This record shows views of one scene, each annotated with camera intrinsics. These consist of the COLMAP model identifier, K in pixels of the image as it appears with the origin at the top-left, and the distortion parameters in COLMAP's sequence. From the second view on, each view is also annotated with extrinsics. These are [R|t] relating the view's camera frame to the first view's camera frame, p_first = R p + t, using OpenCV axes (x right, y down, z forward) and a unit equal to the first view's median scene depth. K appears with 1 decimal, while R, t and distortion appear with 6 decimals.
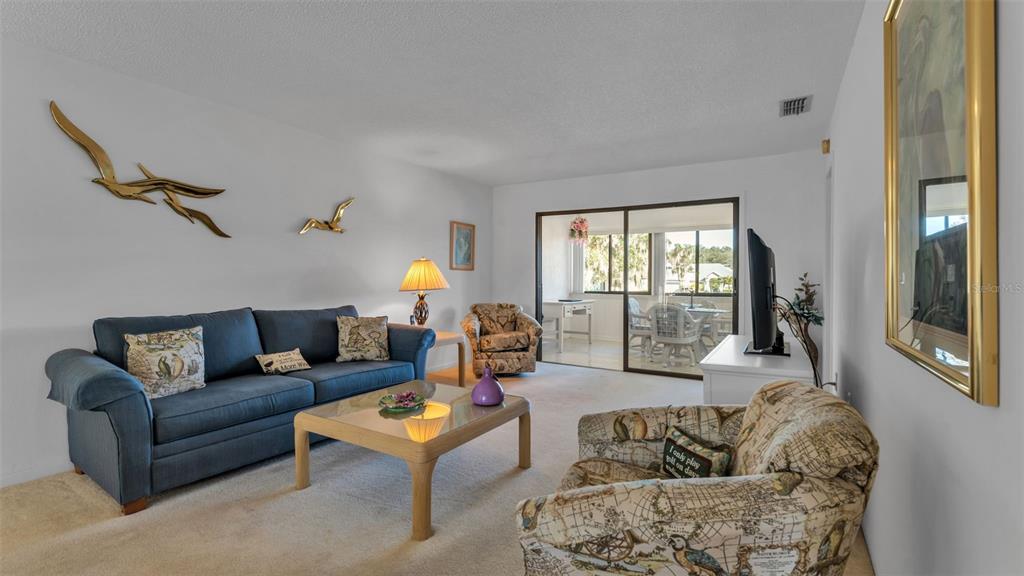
lens RADIAL K [[449.5, 0, 506.3], [0, 449.5, 276.6], [0, 0, 1]] dist [-0.007914, 0.000094]
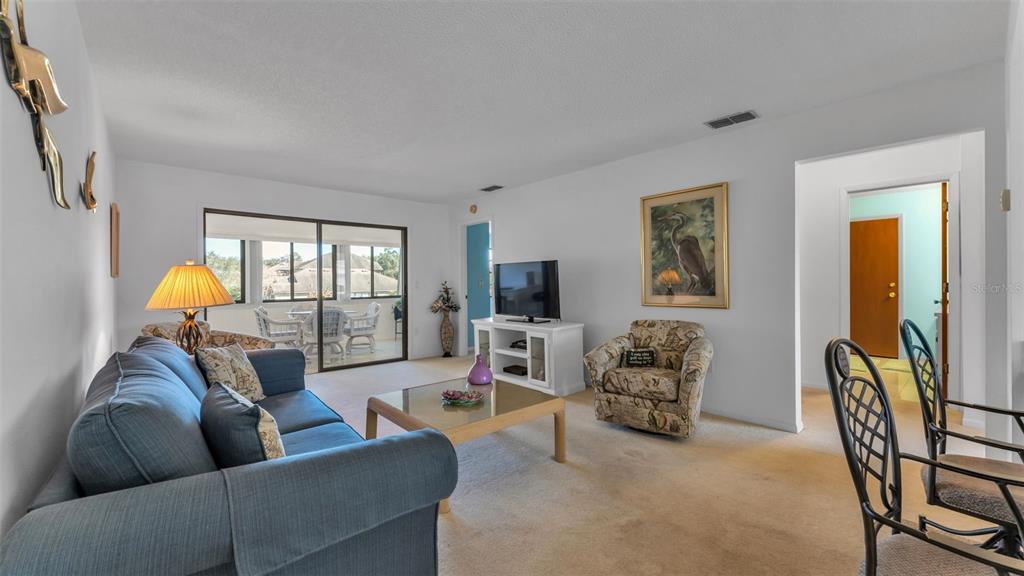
lens RADIAL K [[410.5, 0, 512.0], [0, 410.5, 288.0], [0, 0, 1]] dist [0.000172, 0.000043]
pose [[0.285880, -0.018342, 0.958090, -0.502930], [0.008423, 0.999826, 0.016628, -0.003609], [-0.958228, 0.003316, 0.285985, 0.250280]]
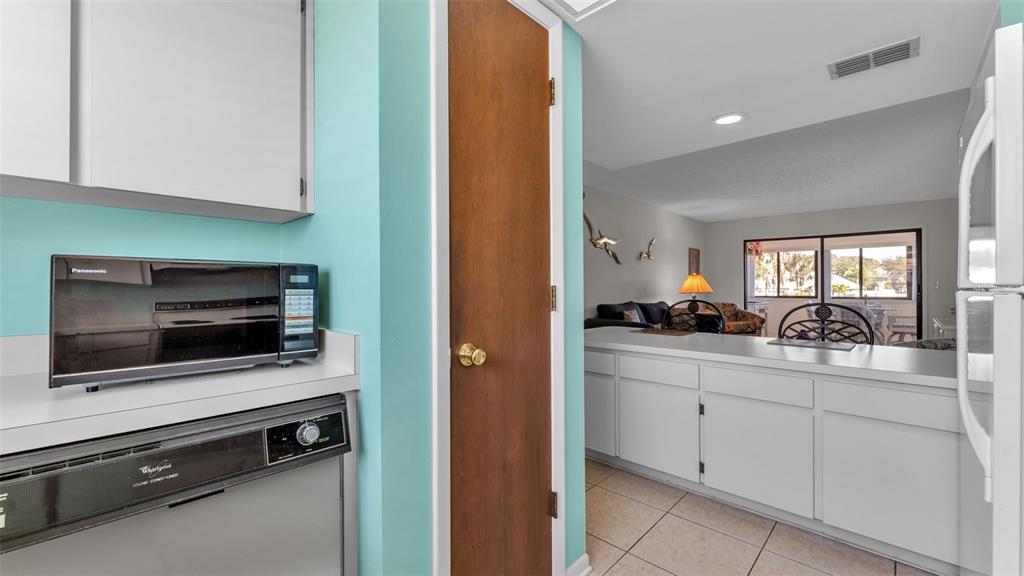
lens RADIAL K [[410.5, 0, 512.0], [0, 410.5, 288.0], [0, 0, 1]] dist [0.000172, 0.000043]
pose [[0.979726, -0.003866, -0.200303, -0.404864], [0.004780, 0.999980, 0.004080, 0.002144], [0.200283, -0.004955, 0.979726, -0.444000]]
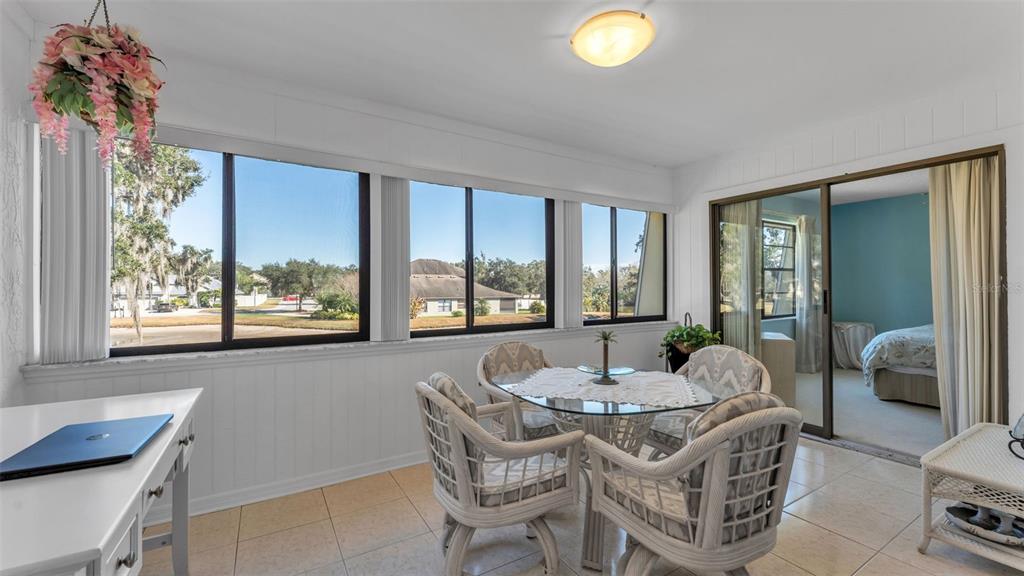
lens RADIAL K [[410.5, 0, 512.0], [0, 410.5, 288.0], [0, 0, 1]] dist [0.000172, 0.000043]
pose [[0.452984, -0.006065, 0.891498, 0.097085], [0.008799, 0.999959, 0.002333, -0.003542], [-0.891475, 0.006787, 0.453019, 1.002642]]
